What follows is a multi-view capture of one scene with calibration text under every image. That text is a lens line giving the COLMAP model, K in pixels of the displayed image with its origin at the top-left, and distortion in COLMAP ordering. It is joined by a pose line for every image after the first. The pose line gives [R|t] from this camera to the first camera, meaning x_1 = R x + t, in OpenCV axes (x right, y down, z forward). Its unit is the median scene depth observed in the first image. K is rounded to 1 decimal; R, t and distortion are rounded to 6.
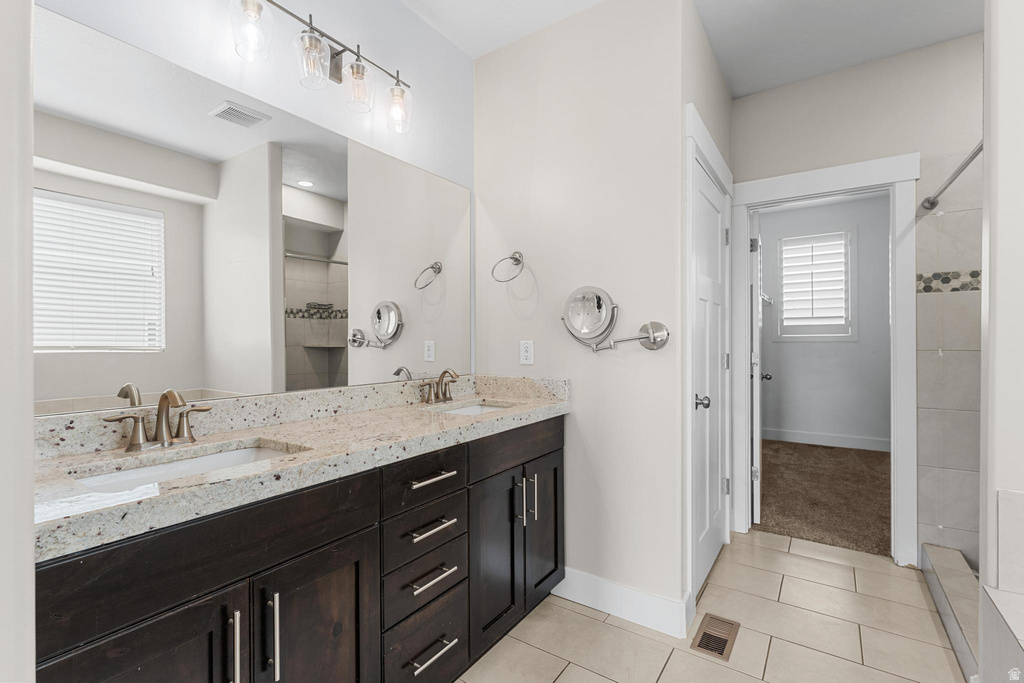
lens RADIAL K [[464.8, 0, 508.0], [0, 464.8, 342.9], [0, 0, 1]] dist [0.001228, -0.000165]
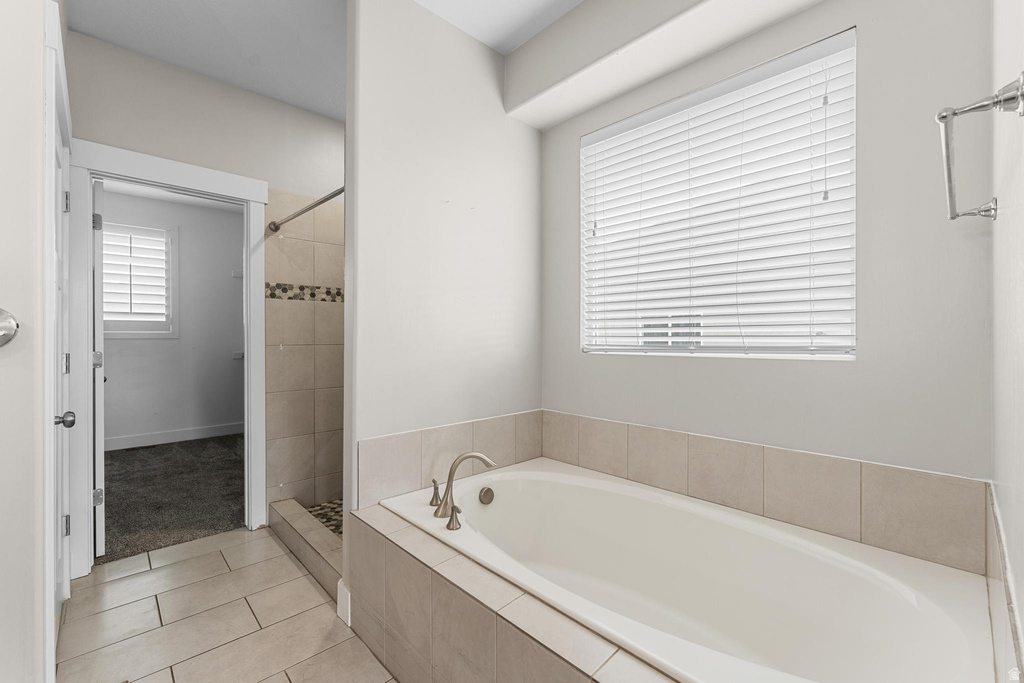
lens RADIAL K [[432.4, 0, 510.6], [0, 432.4, 338.0], [0, 0, 1]] dist [0.000415, -0.000179]
pose [[0.205873, 0.003604, 0.978572, -0.080204], [0.001847, 0.999990, -0.004072, 0.002438], [-0.978577, 0.002645, 0.205864, 0.131123]]
